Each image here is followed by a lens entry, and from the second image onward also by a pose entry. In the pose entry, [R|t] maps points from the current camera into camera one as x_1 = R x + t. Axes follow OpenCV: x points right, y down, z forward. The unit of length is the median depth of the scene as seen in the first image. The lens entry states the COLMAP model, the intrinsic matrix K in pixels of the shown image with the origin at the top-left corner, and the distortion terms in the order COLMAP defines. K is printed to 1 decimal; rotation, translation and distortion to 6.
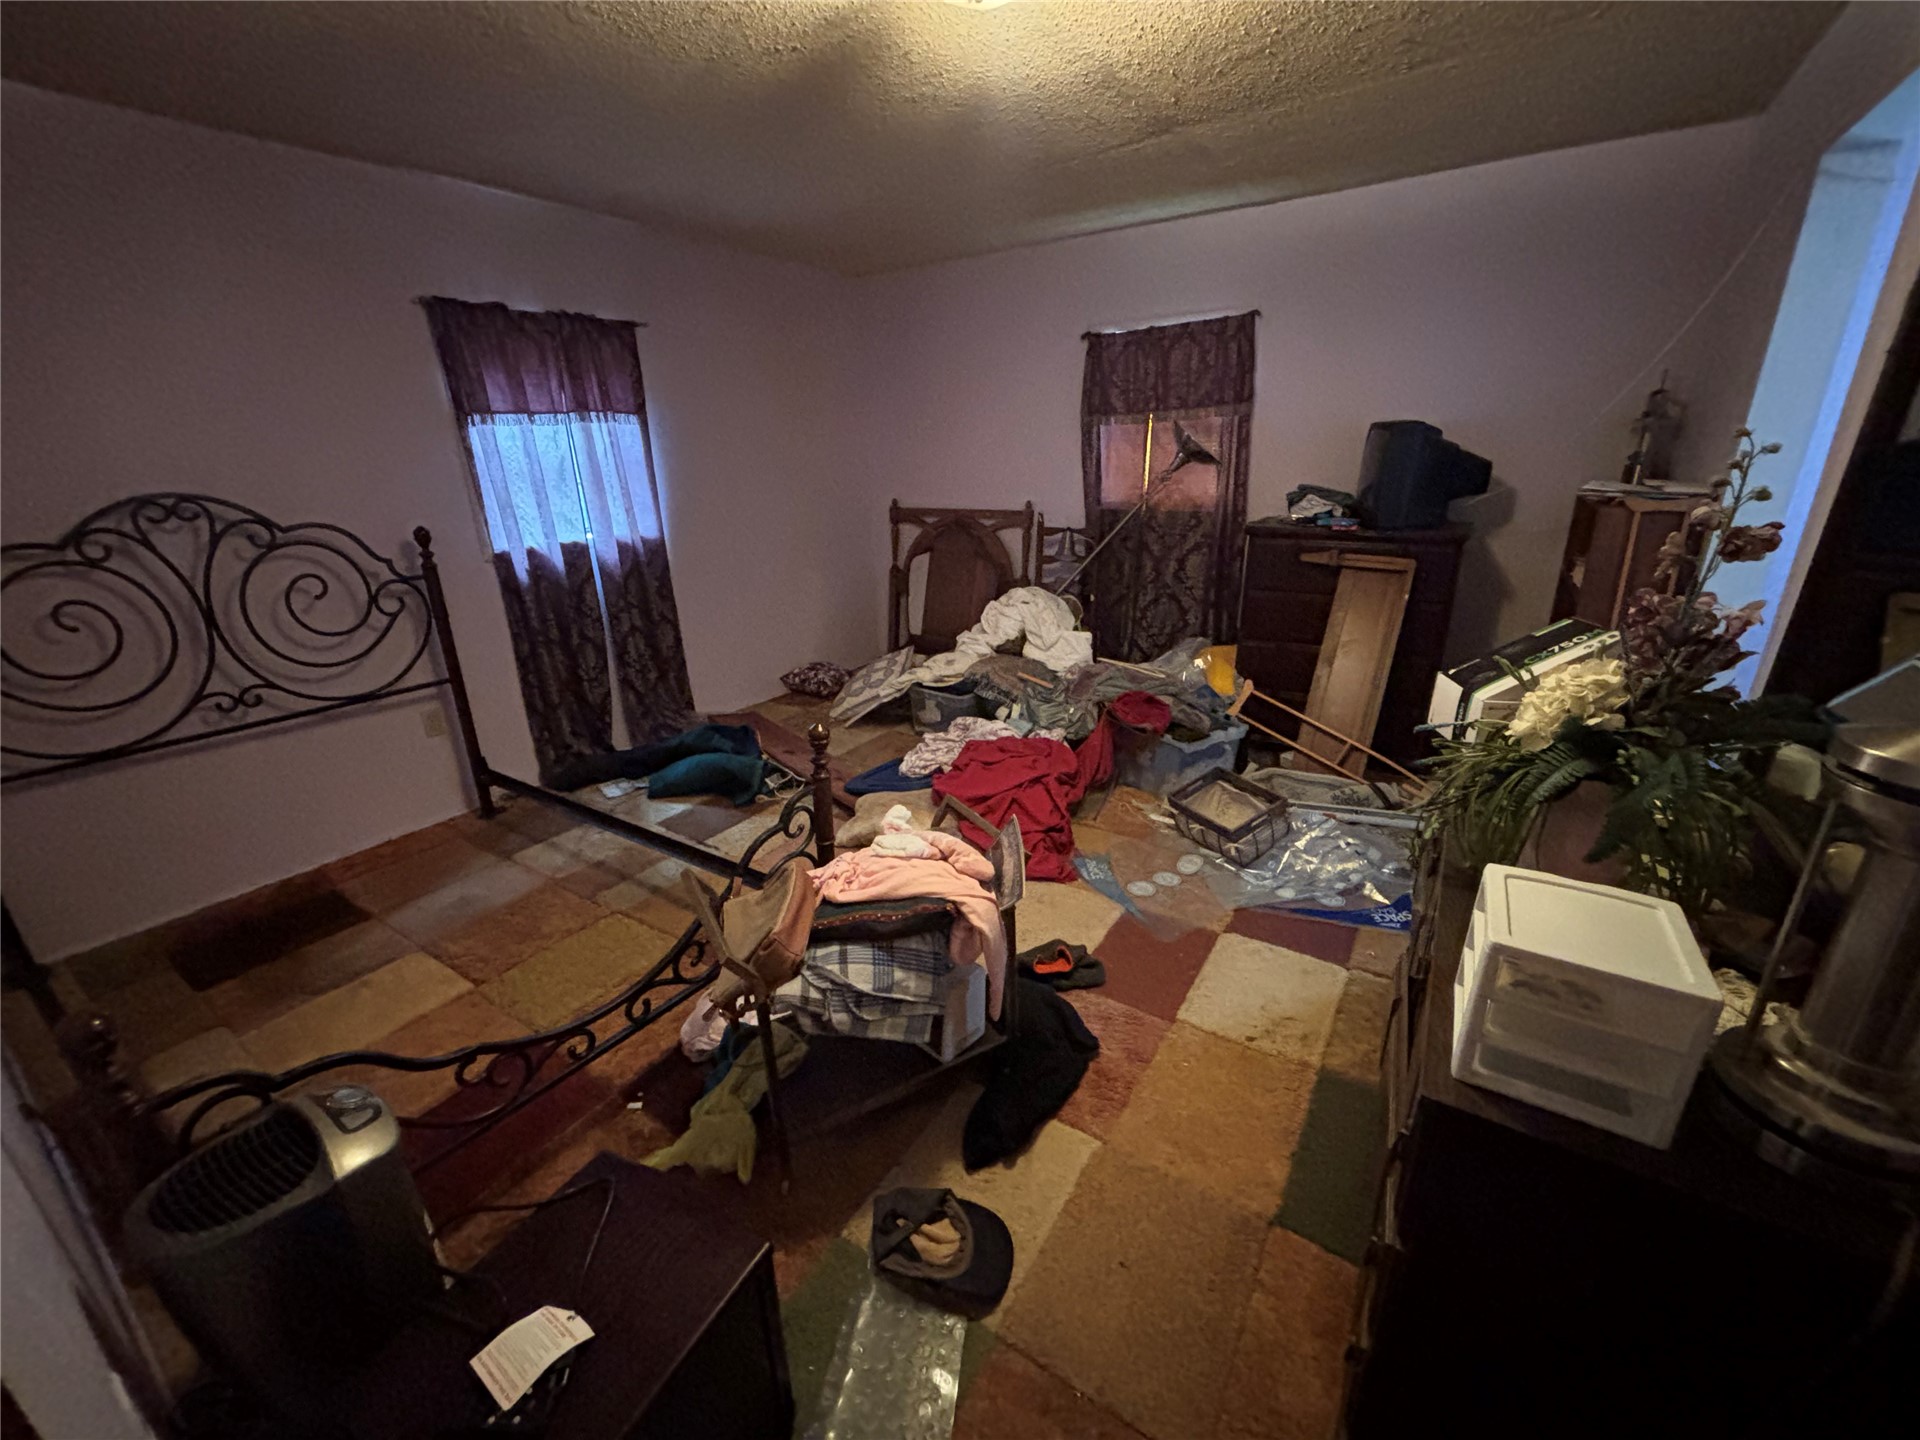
lens RADIAL K [[776.3, 0, 957.4], [0, 776.3, 716.9], [0, 0, 1]] dist [0.002717, -0.001429]
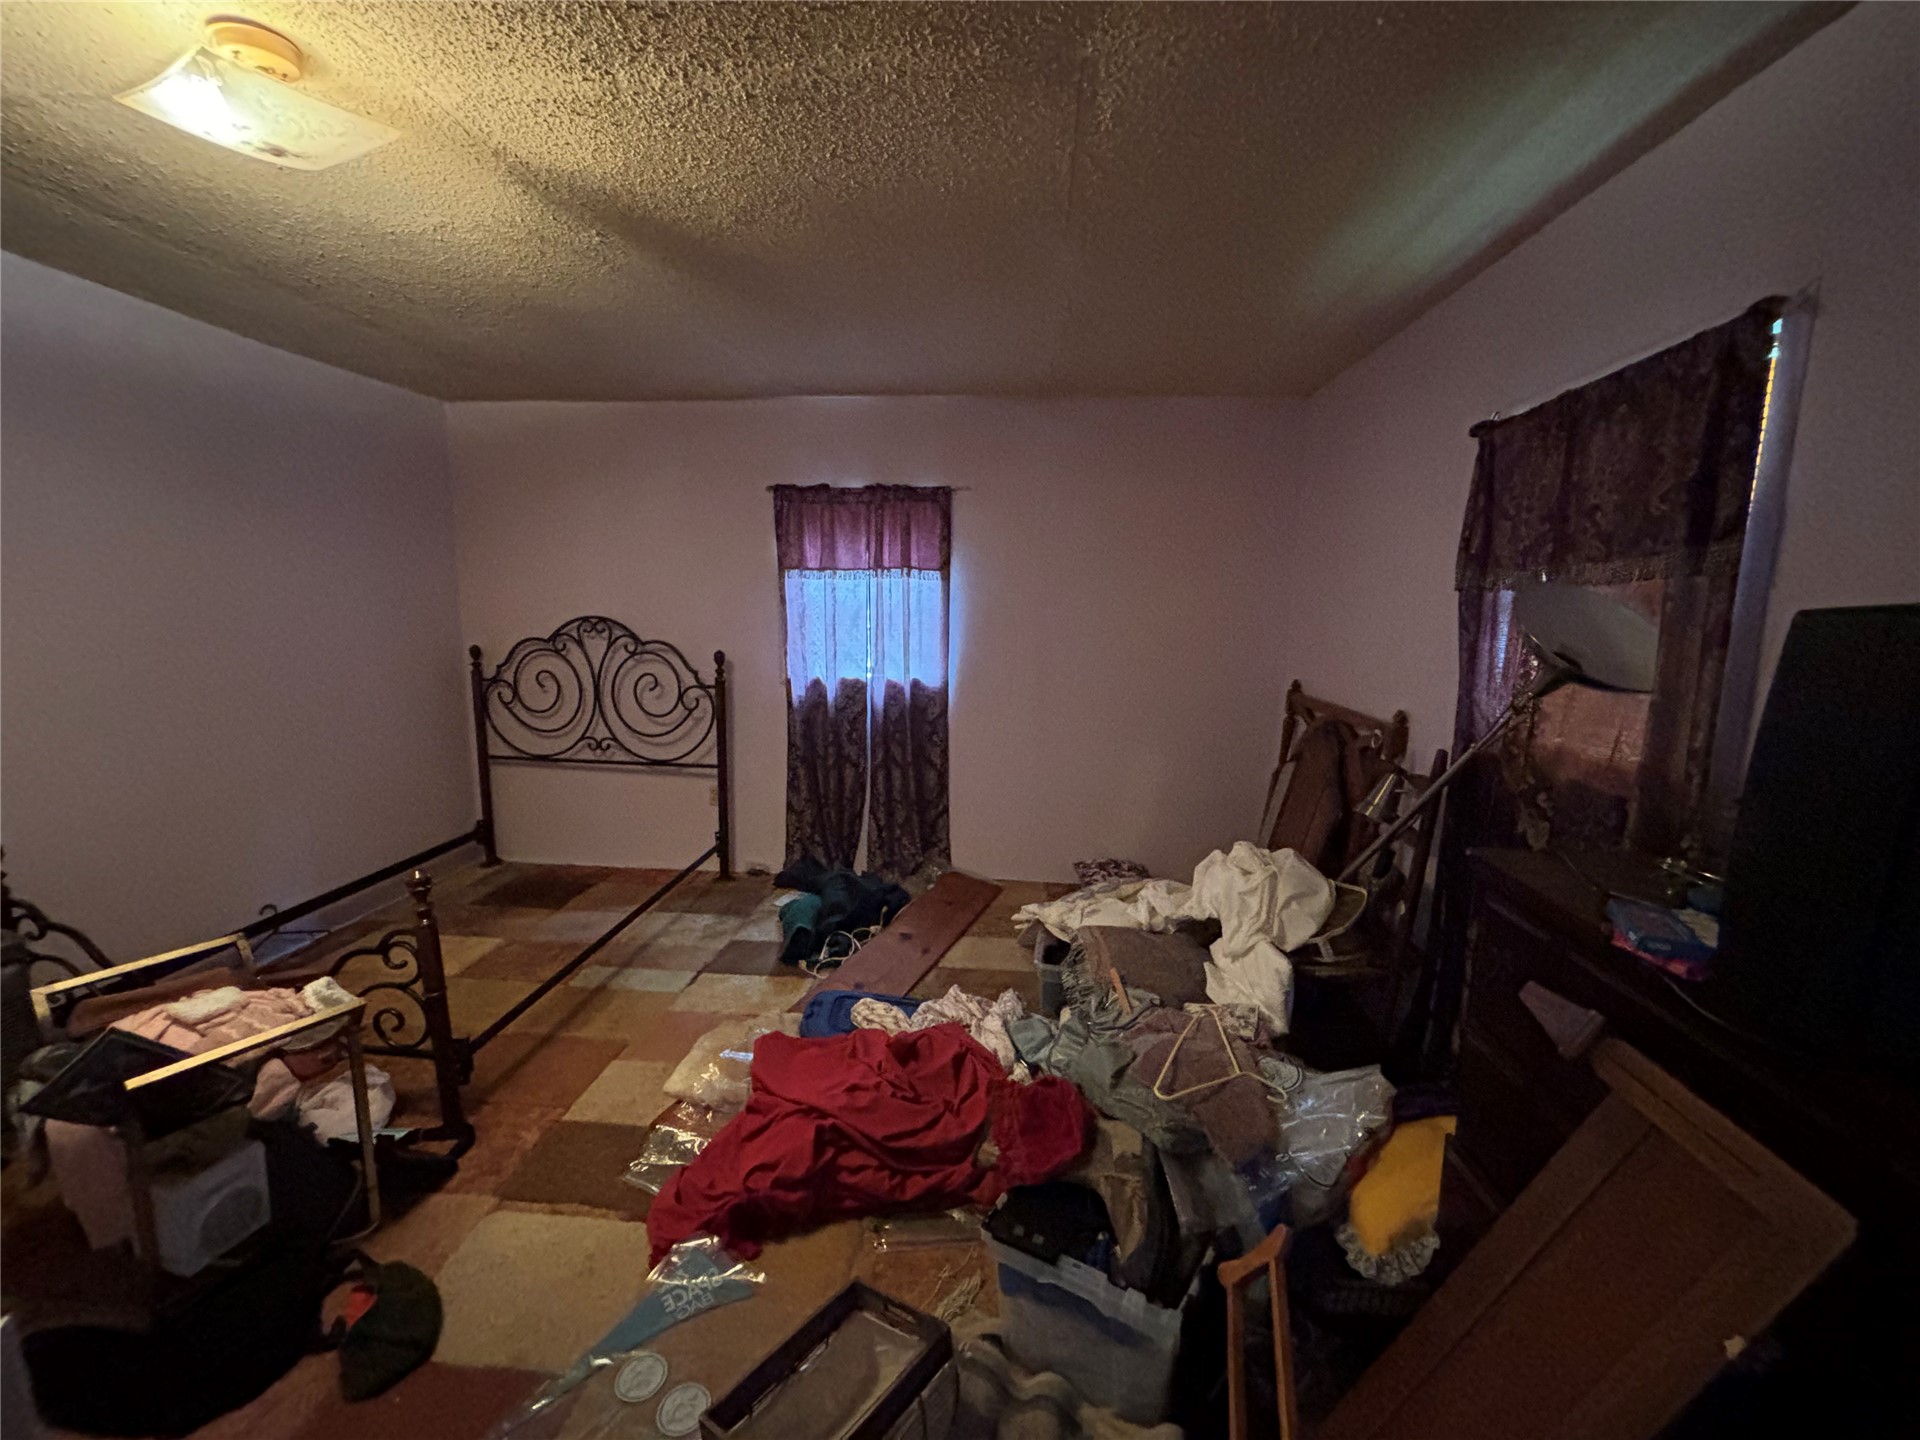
lens RADIAL K [[776.3, 0, 959.4], [0, 776.3, 718.7], [0, 0, 1]] dist [0.002717, -0.001429]
pose [[0.485499, 0.166970, -0.858145, 0.591084], [-0.313284, 0.949630, 0.007529, -0.241503], [0.816176, 0.265188, 0.513353, 0.604783]]
